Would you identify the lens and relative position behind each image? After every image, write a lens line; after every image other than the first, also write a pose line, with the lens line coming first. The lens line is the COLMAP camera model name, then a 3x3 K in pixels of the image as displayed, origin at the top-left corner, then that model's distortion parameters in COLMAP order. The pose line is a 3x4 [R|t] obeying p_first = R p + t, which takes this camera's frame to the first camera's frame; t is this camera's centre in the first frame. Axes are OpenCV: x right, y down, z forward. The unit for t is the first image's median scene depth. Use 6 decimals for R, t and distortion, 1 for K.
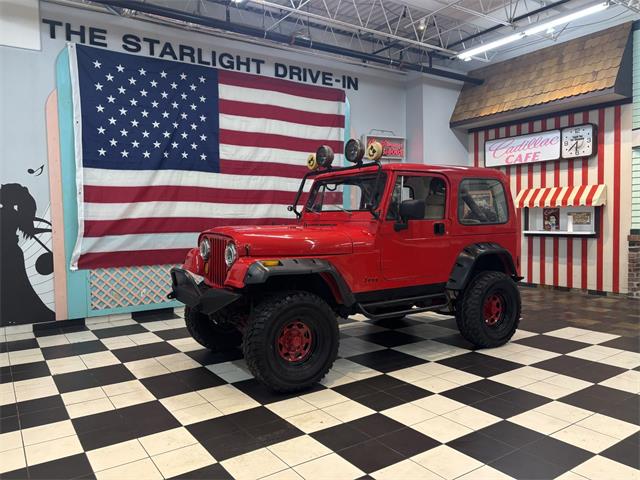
lens RADIAL K [[486.2, 0, 319.4], [0, 486.2, 239.8], [0, 0, 1]] dist [0.035383, -0.036289]
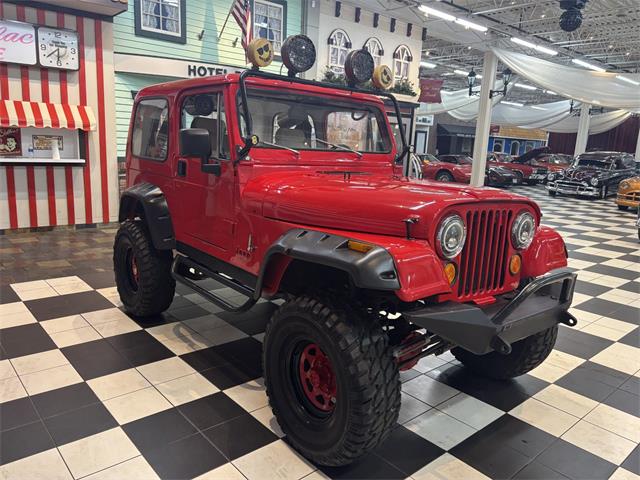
lens RADIAL K [[486.2, 0, 321.5], [0, 486.2, 239.9], [0, 0, 1]] dist [0.035383, -0.036289]
pose [[-0.110261, -0.179174, 0.977619, -0.383246], [0.004438, 0.983518, 0.180756, -0.030657], [-0.993893, 0.024269, -0.107649, 0.648582]]
